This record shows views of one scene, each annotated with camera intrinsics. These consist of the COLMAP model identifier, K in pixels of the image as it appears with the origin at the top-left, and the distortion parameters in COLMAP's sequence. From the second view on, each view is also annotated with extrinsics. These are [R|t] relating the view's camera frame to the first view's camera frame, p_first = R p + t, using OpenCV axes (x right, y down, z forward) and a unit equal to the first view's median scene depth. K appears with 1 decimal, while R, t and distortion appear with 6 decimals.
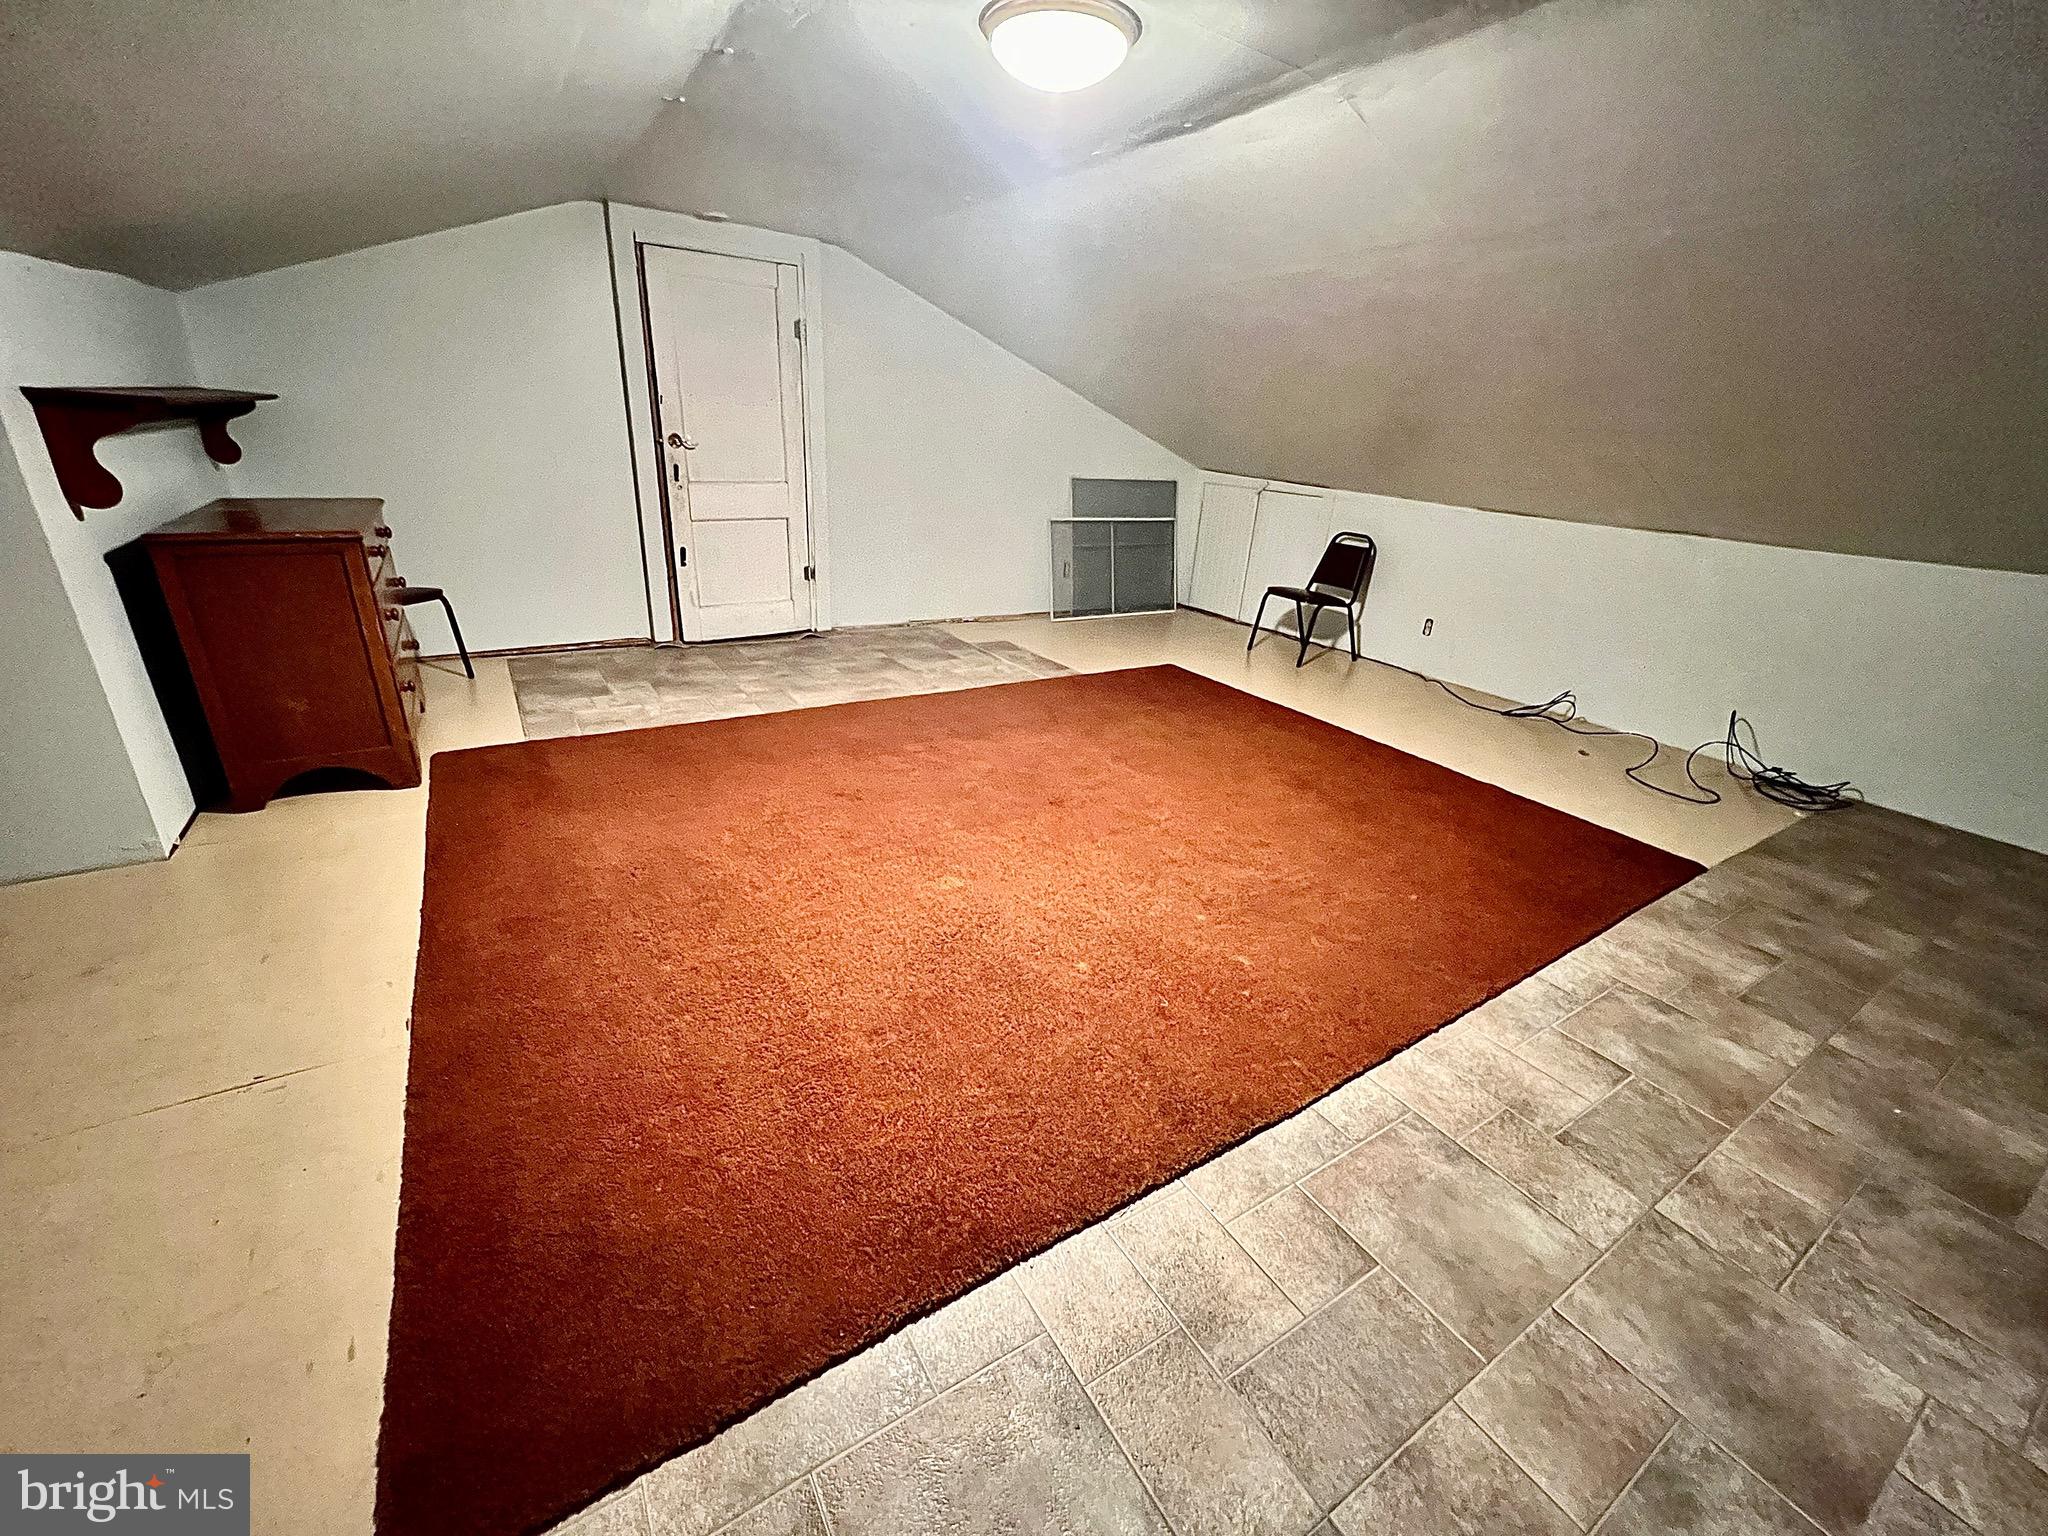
lens RADIAL K [[820.1, 0, 1020.2], [0, 820.1, 767.1], [0, 0, 1]] dist [-0.003413, 0.000809]
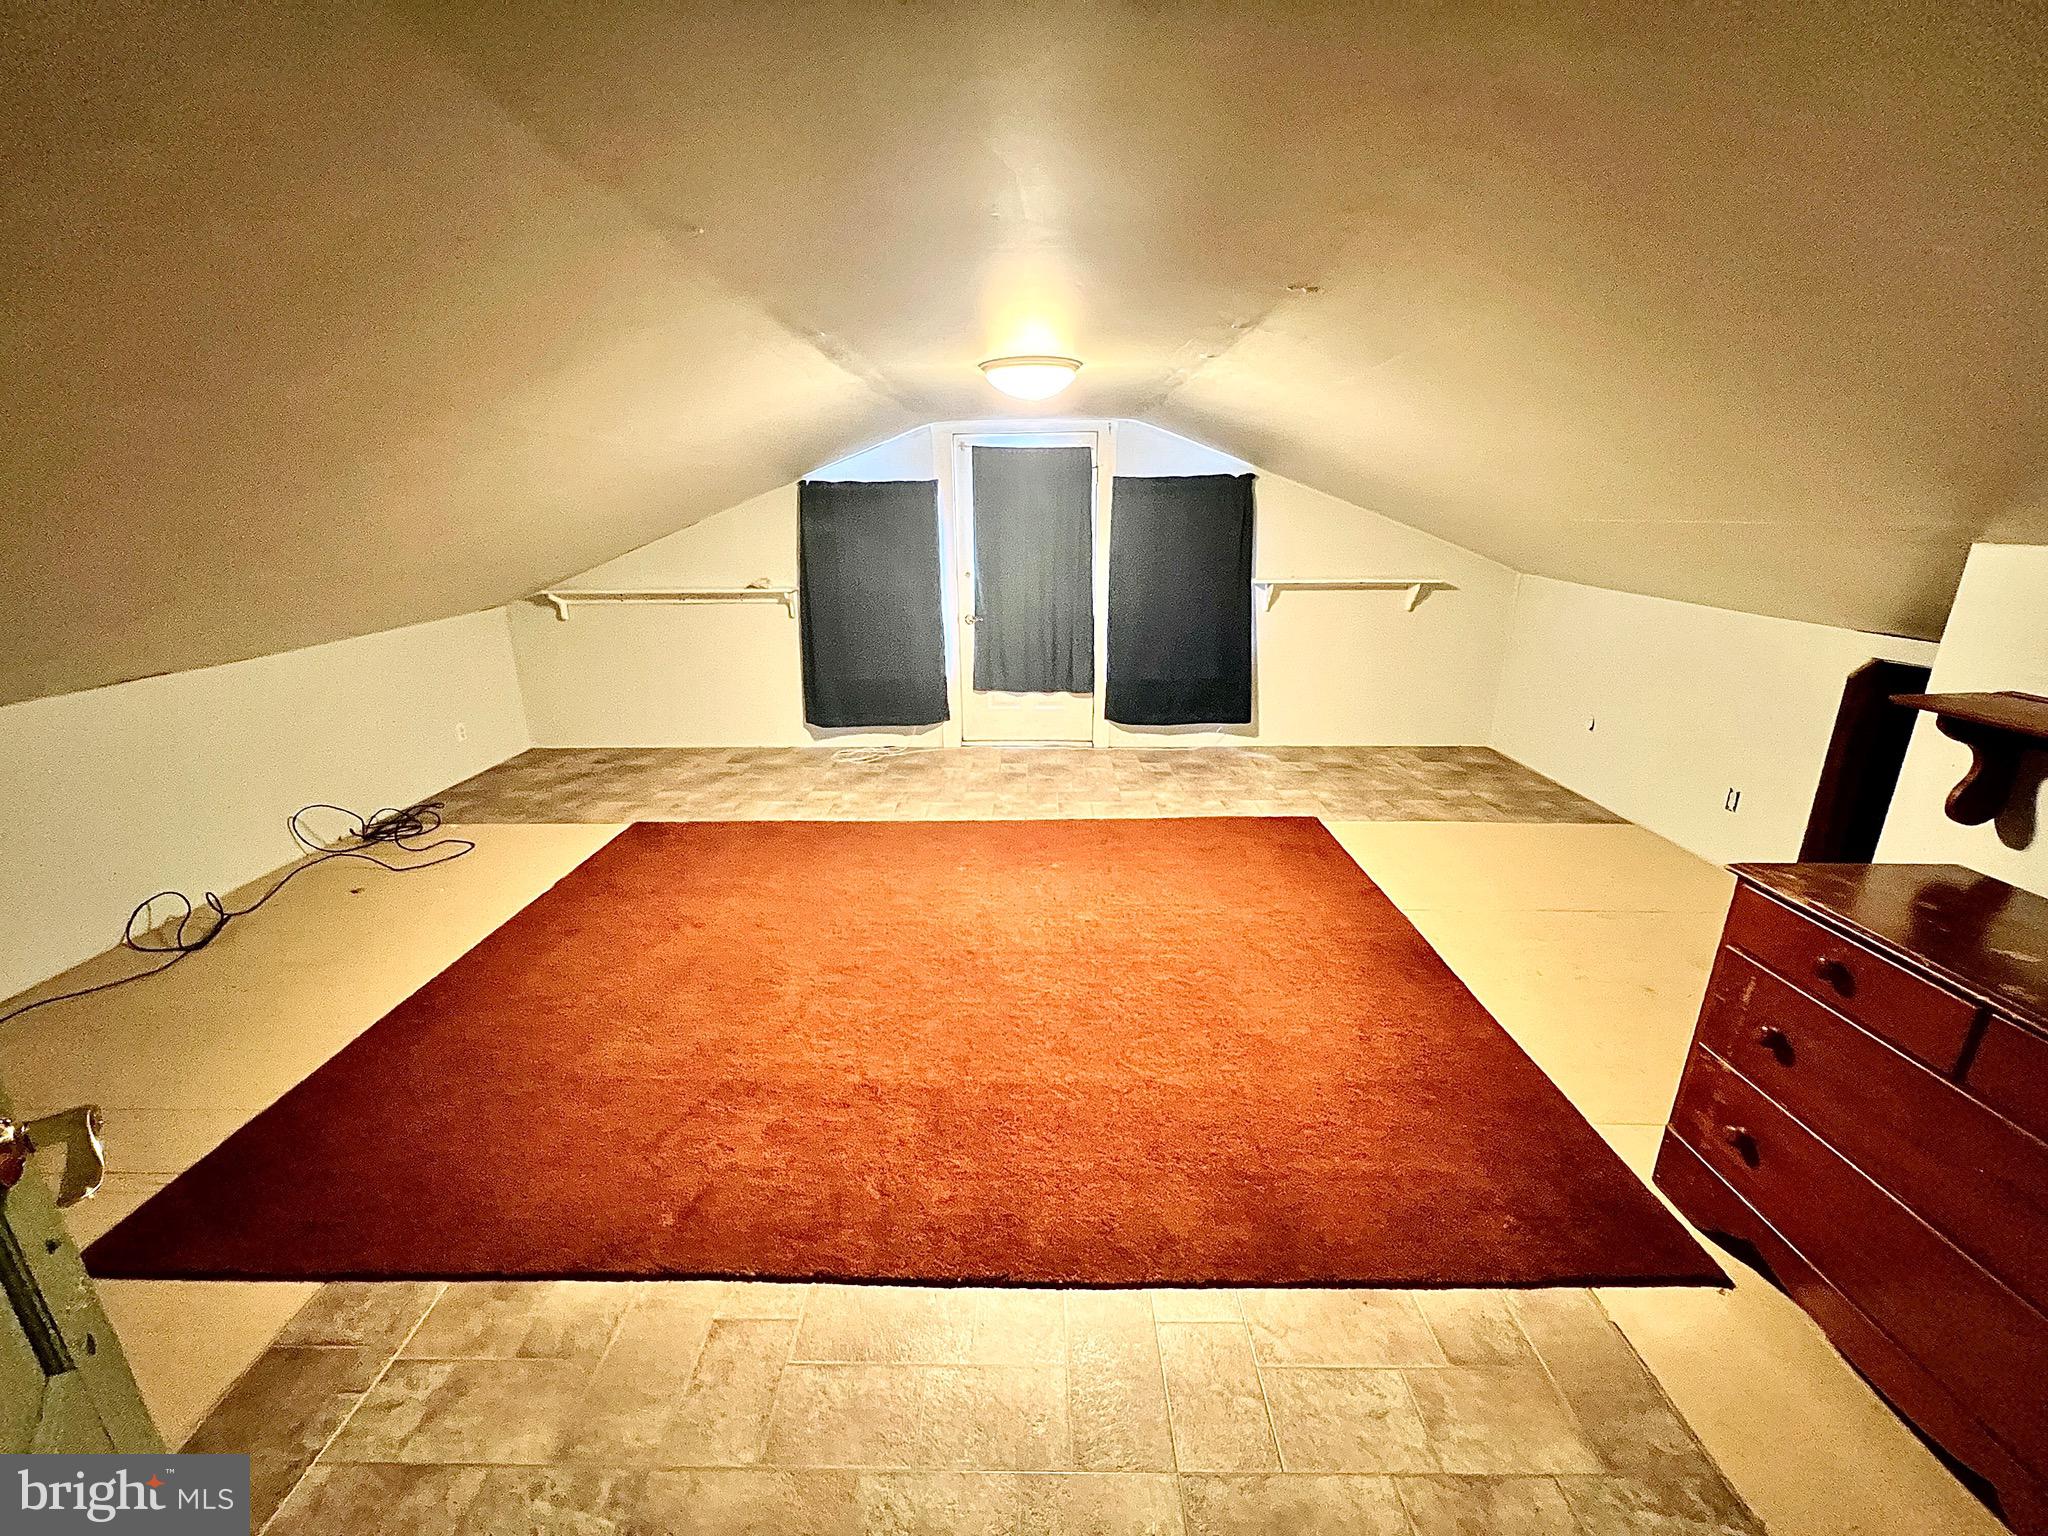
lens RADIAL K [[820.1, 0, 1023.7], [0, 820.1, 768.3], [0, 0, 1]] dist [-0.003413, 0.000809]
pose [[-0.840185, -0.215048, 0.497840, -0.647032], [0.160786, 0.777956, 0.607399, -0.928650], [-0.517917, 0.590372, -0.619050, 1.782403]]
